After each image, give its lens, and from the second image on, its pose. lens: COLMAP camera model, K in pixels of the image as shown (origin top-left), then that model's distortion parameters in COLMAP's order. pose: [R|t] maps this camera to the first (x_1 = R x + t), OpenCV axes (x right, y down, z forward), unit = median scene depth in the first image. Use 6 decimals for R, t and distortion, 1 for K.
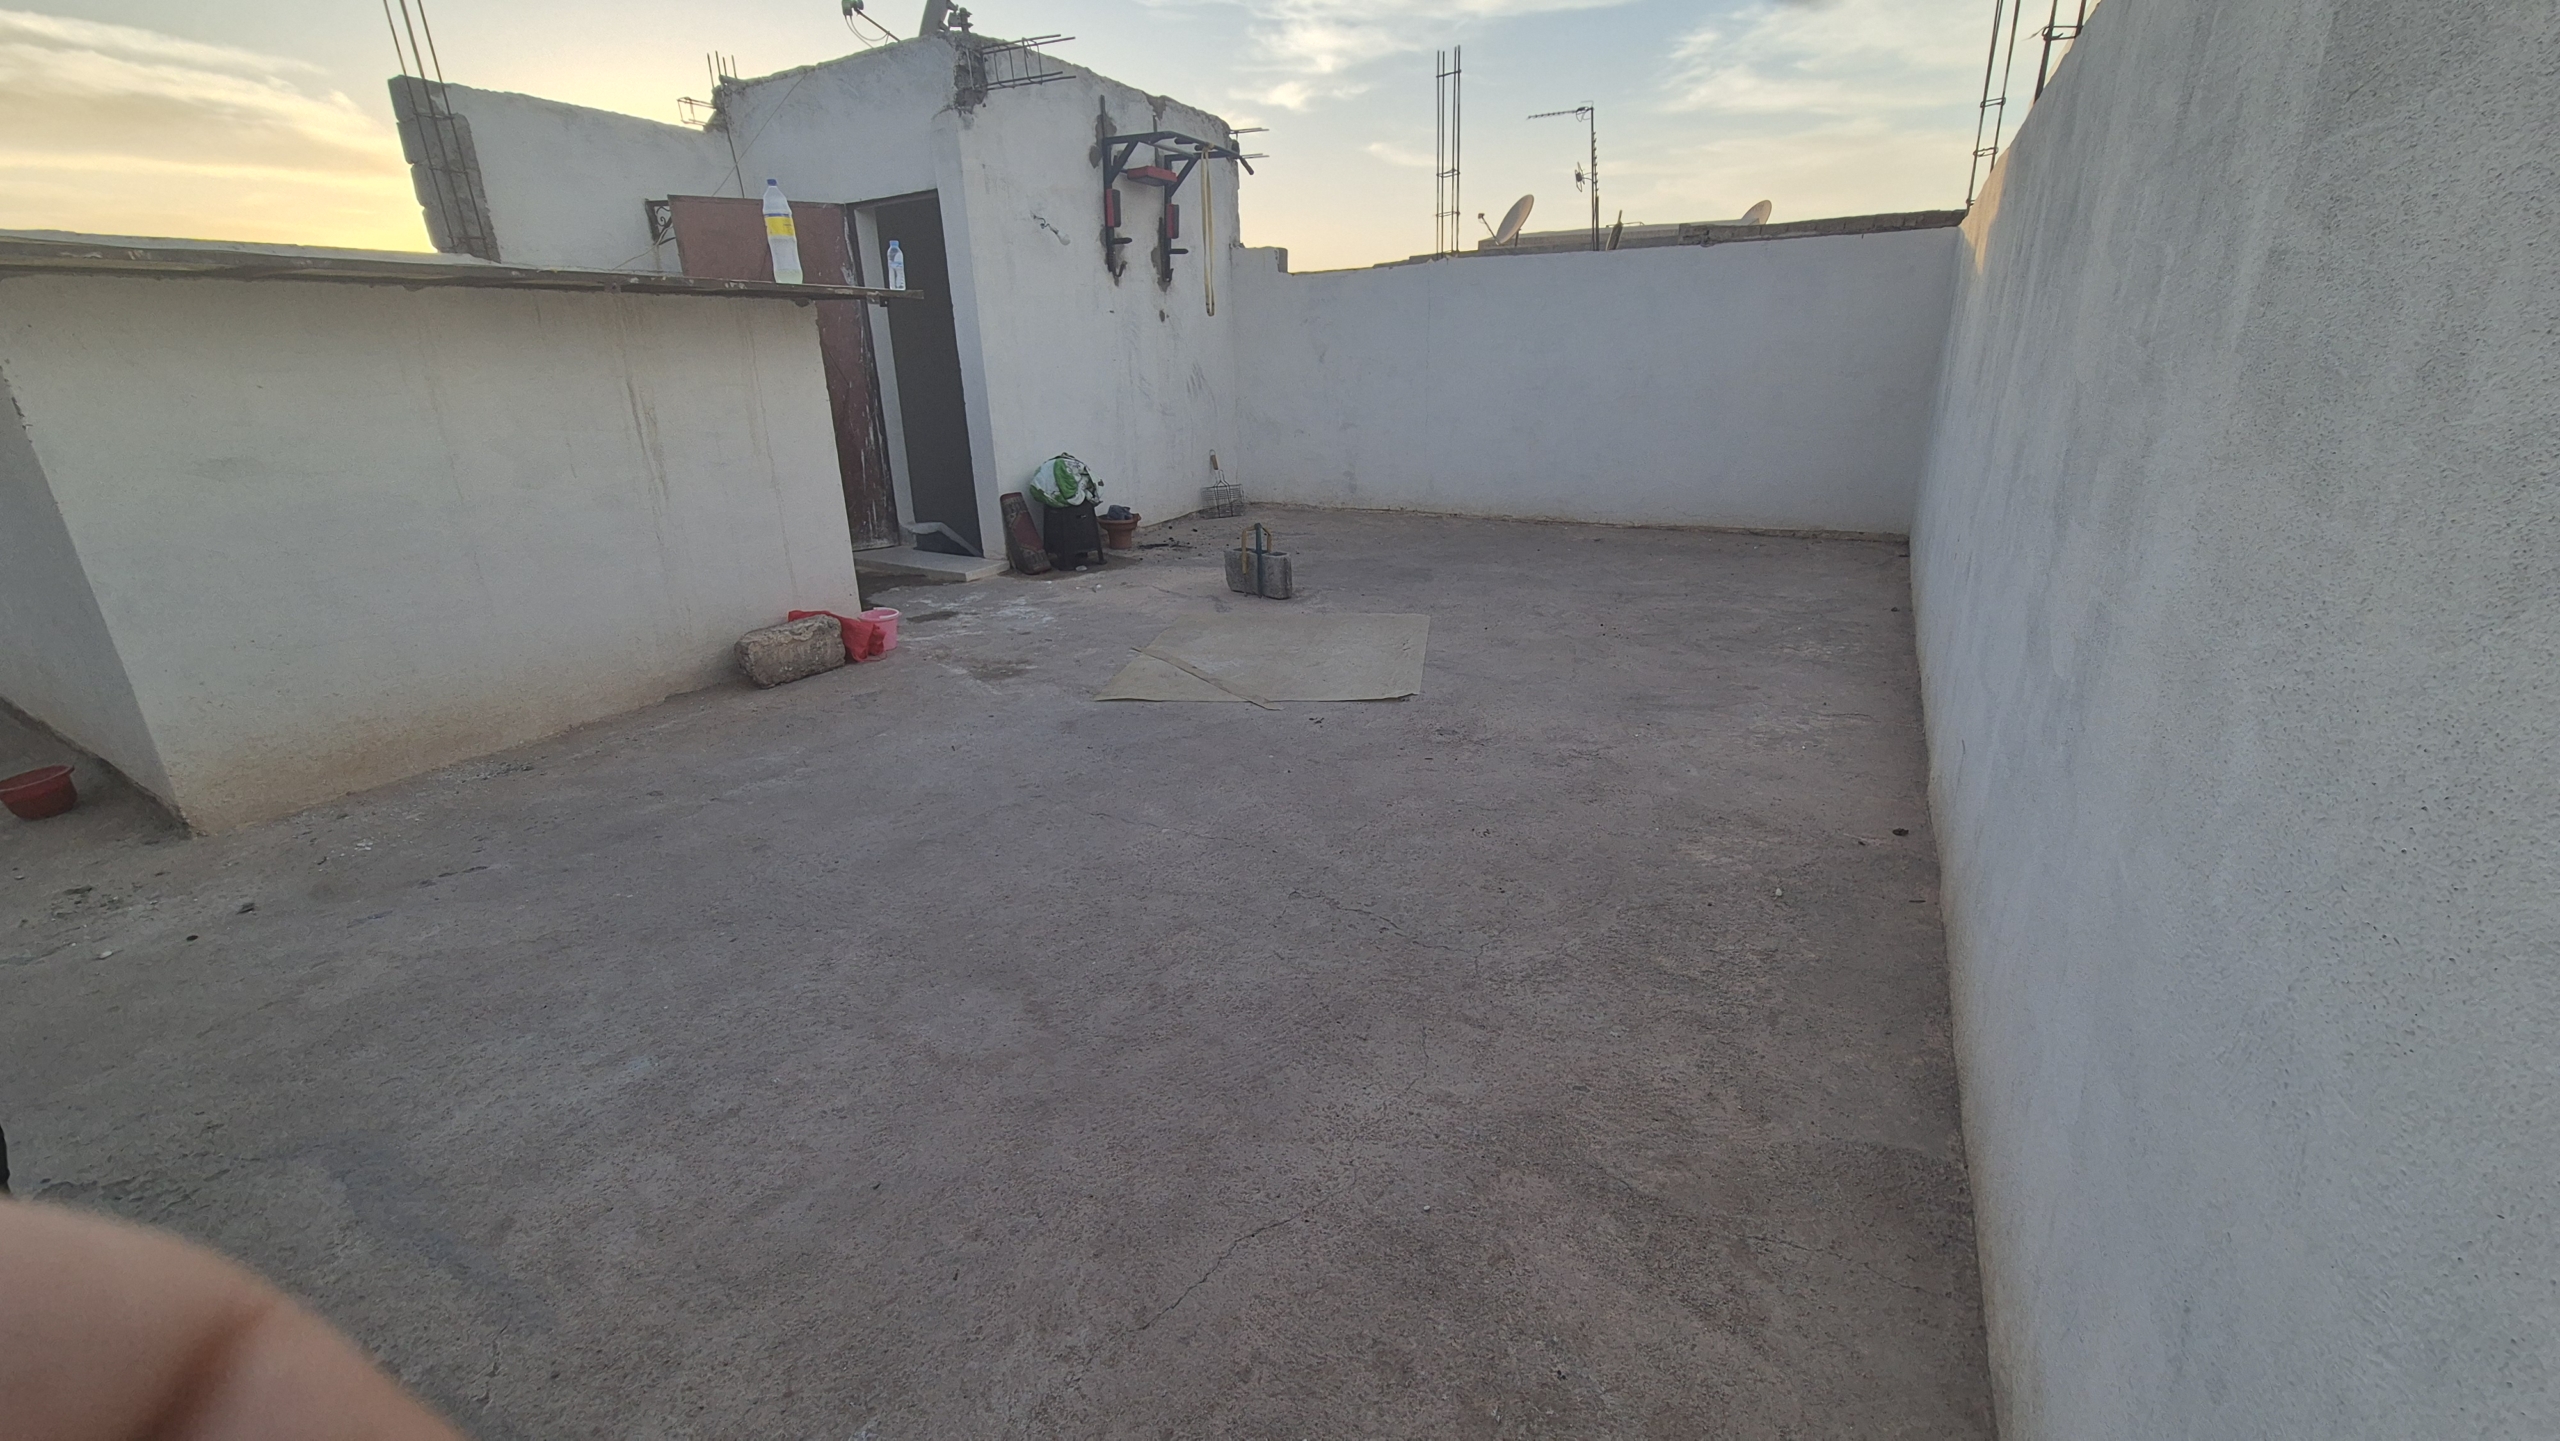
lens RADIAL K [[1066.6, 0, 1280.0], [0, 1066.6, 720.5], [0, 0, 1]] dist [0.007408, -0.000119]
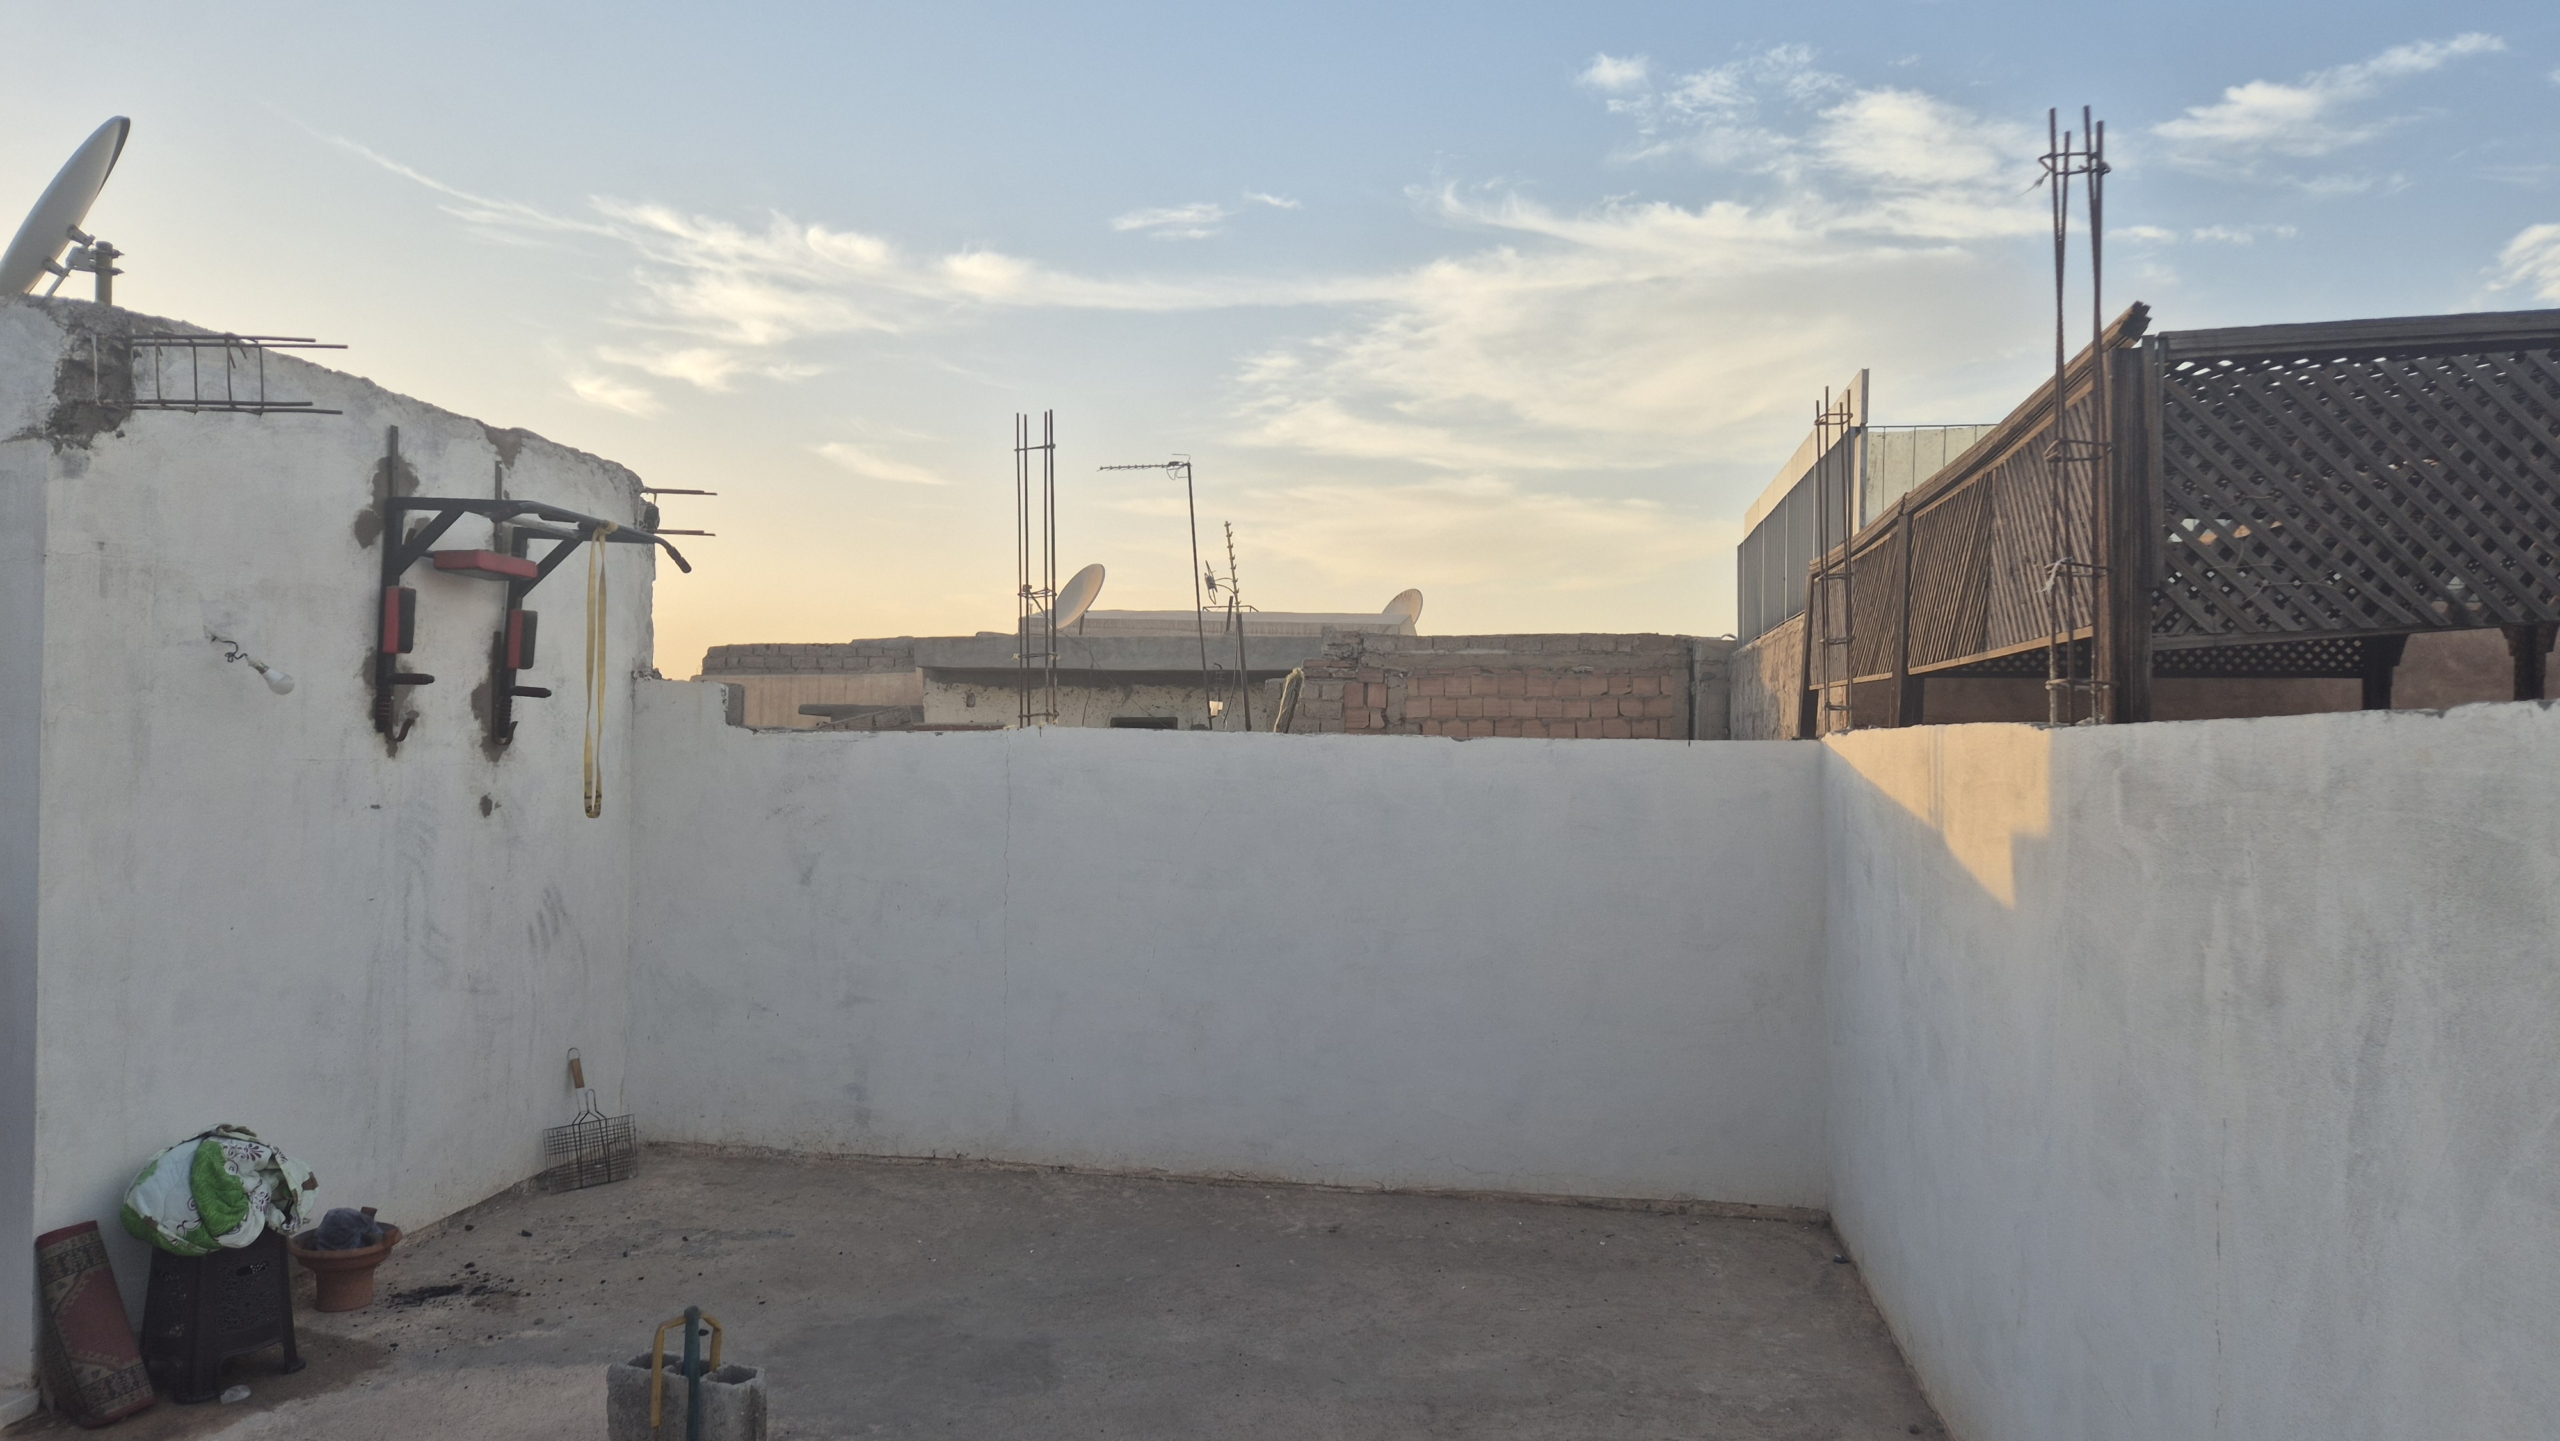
lens RADIAL K [[1716.9, 0, 1280.0], [0, 1716.9, 720.5], [0, 0, 1]] dist [0.074213, -0.044546]
pose [[0.942712, 0.038200, 0.331413, -0.032037], [0.076041, 0.942667, -0.324956, -0.126646], [-0.324826, 0.331540, 0.885759, 0.132982]]
